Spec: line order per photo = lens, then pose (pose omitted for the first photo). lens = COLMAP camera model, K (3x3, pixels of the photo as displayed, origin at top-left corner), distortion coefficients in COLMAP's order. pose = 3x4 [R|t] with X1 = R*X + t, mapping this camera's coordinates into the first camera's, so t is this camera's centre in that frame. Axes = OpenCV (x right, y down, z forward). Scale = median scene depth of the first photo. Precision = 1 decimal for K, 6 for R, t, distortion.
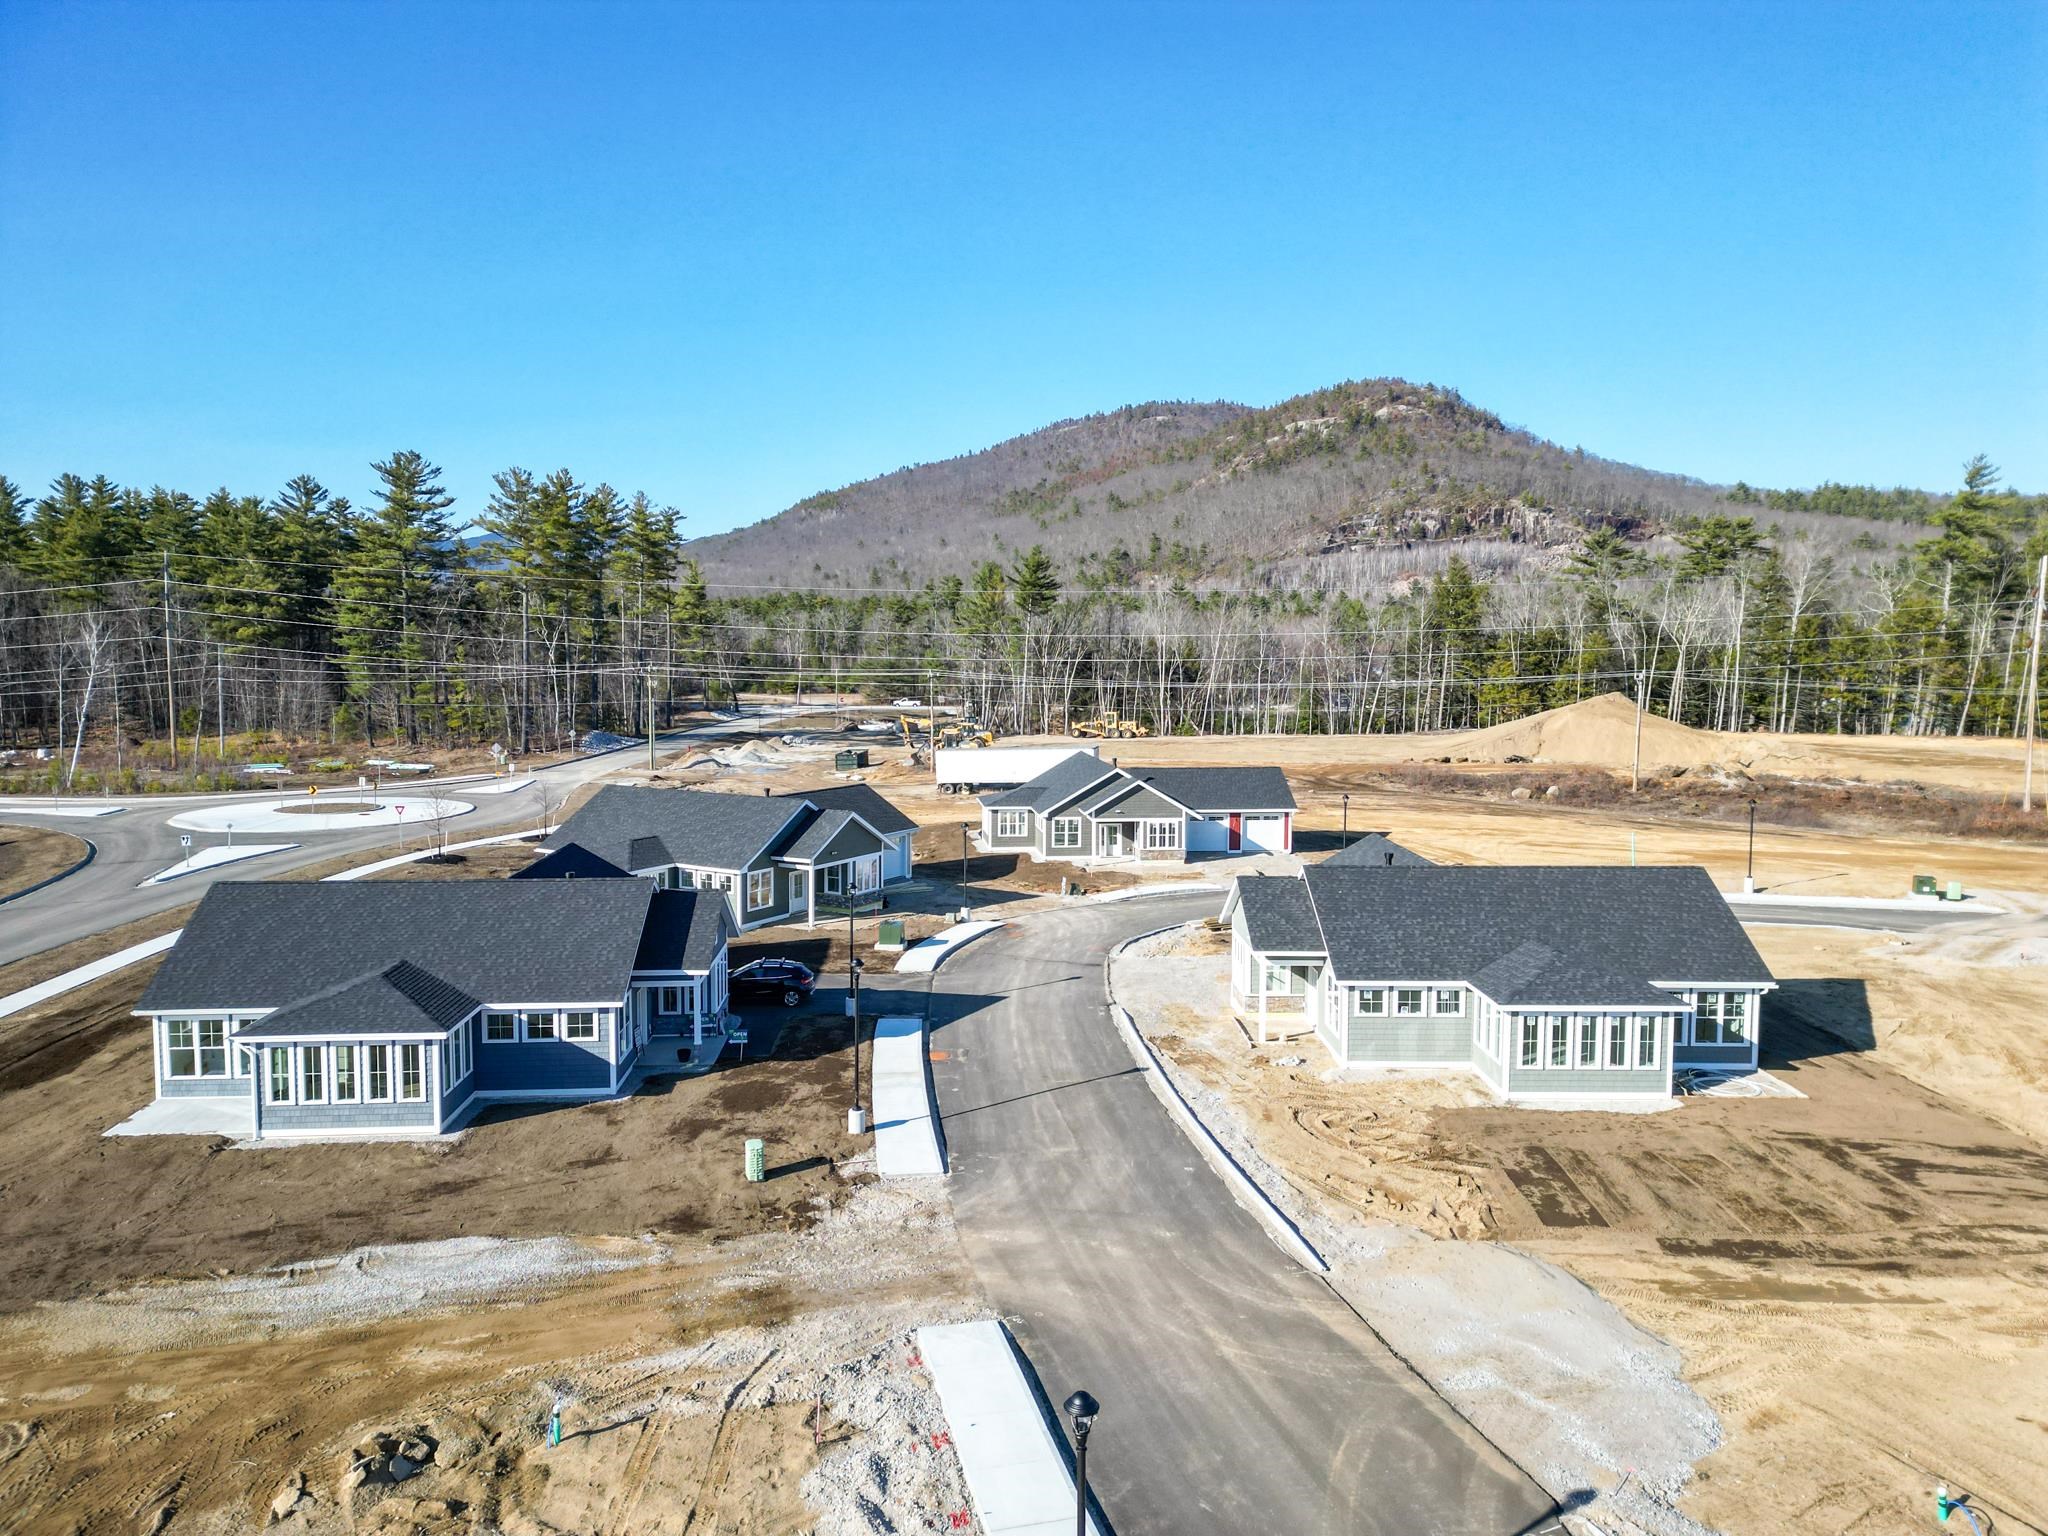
lens RADIAL K [[1419.9, 0, 1014.9], [0, 1419.9, 766.0], [0, 0, 1]] dist [0.078027, -0.069525]
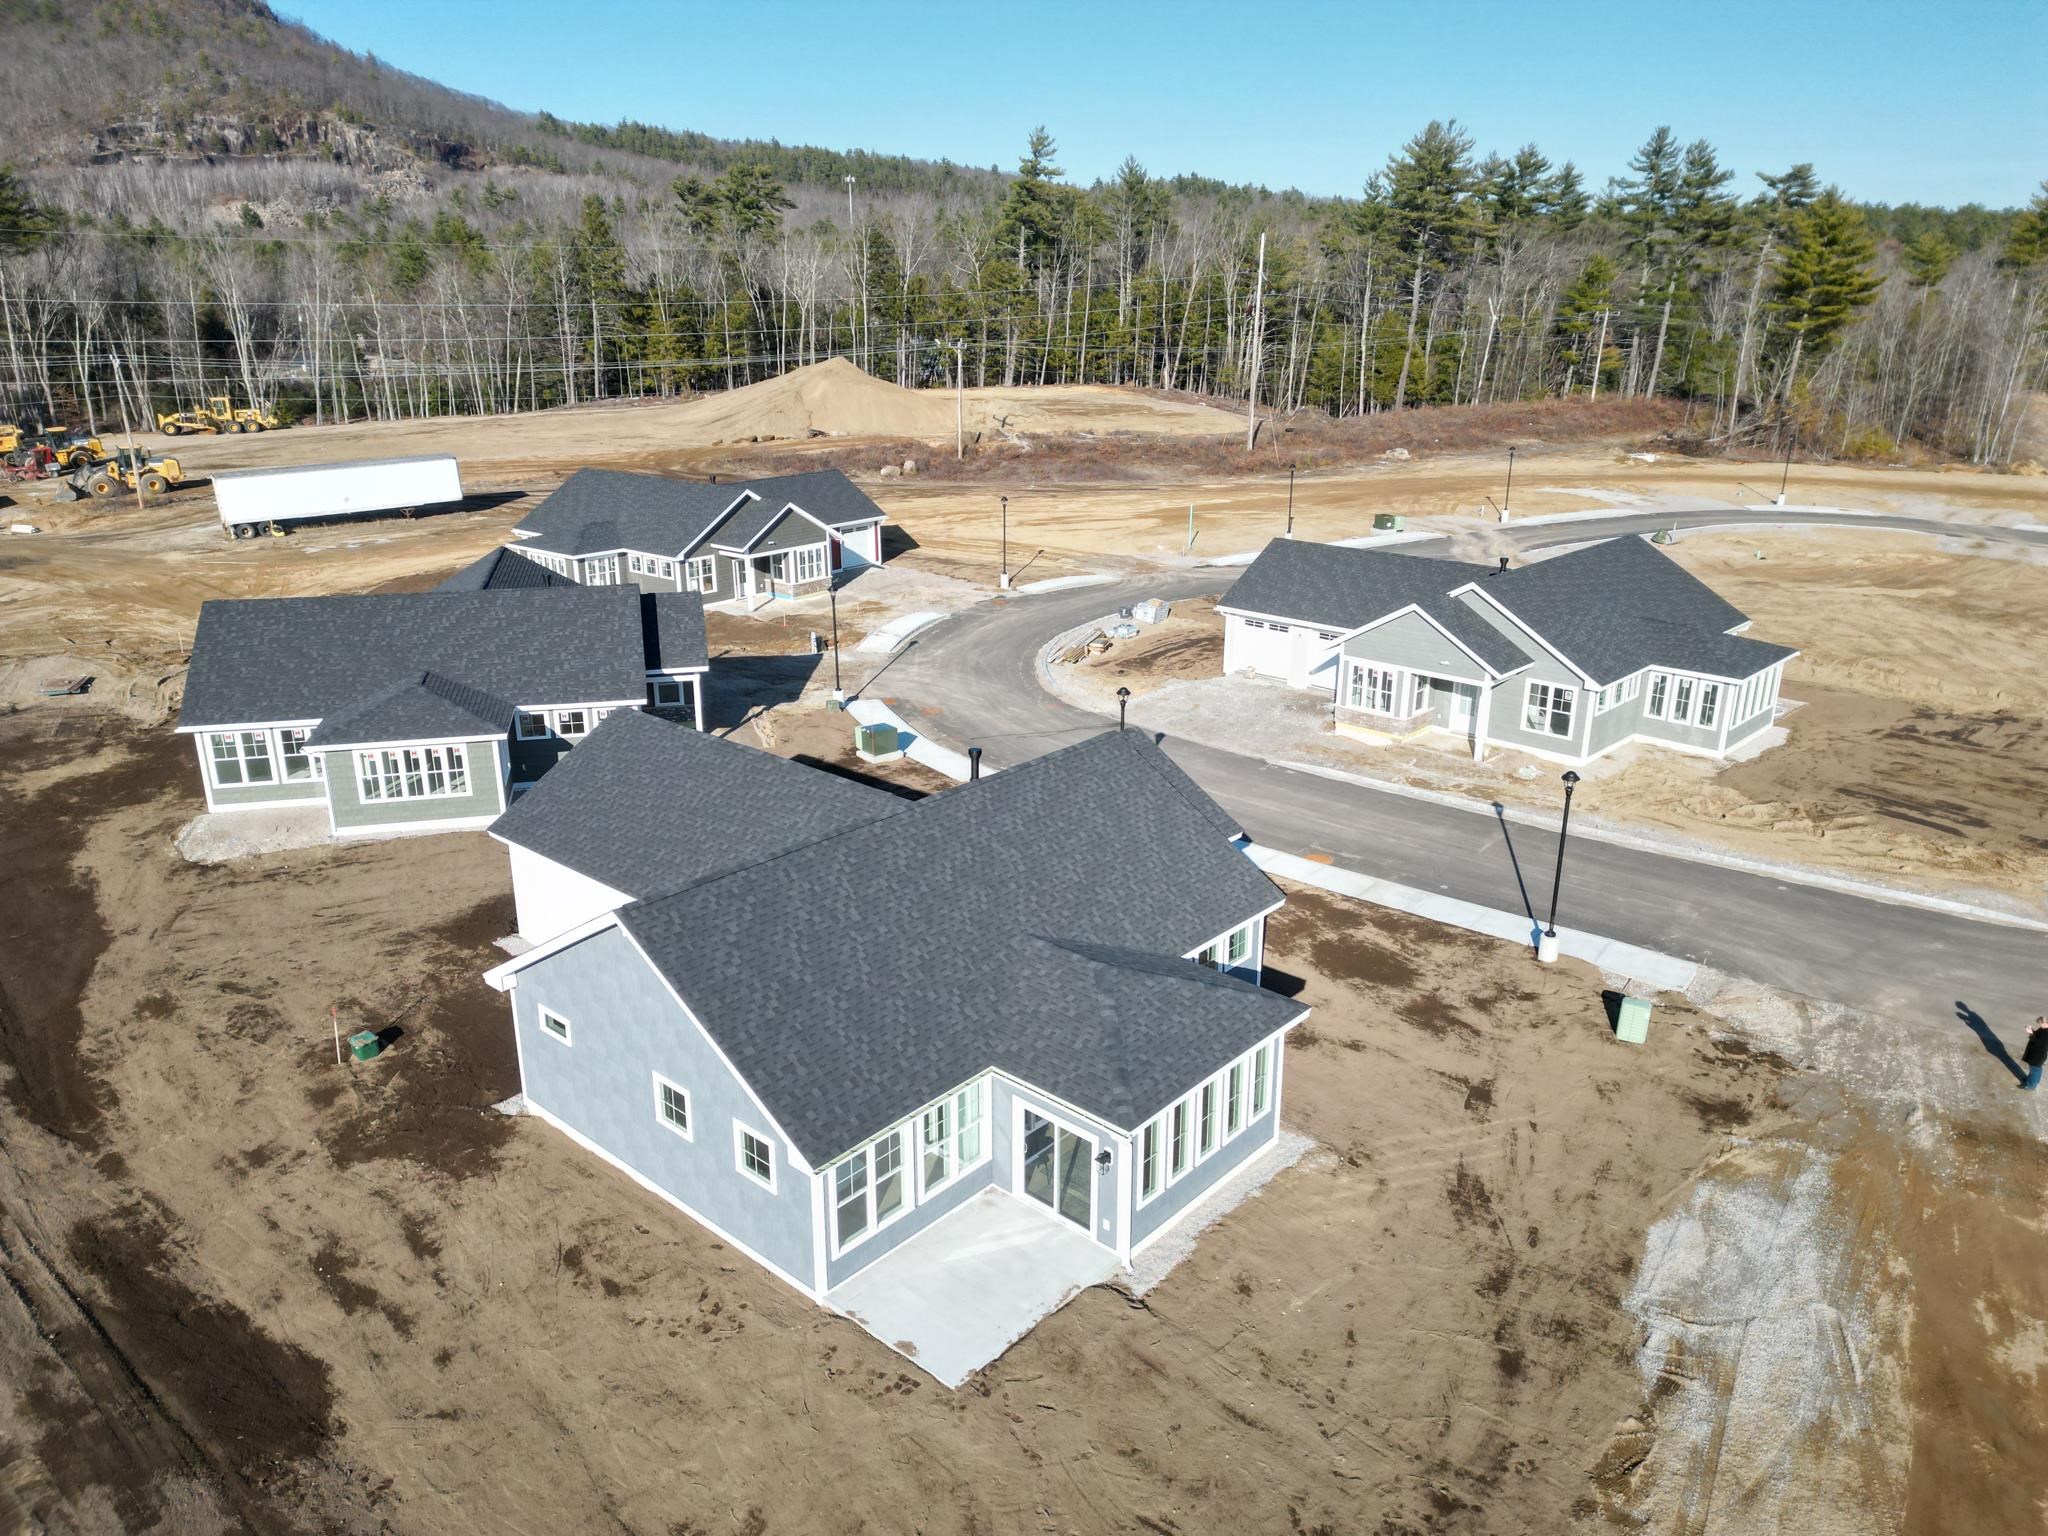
lens RADIAL K [[1419.9, 0, 1014.9], [0, 1419.9, 766.0], [0, 0, 1]] dist [0.078027, -0.069525]
pose [[0.707496, -0.229411, 0.668446, -0.301871], [0.064514, 0.962862, 0.262172, -0.037854], [-0.703766, -0.142361, 0.696022, 0.207219]]
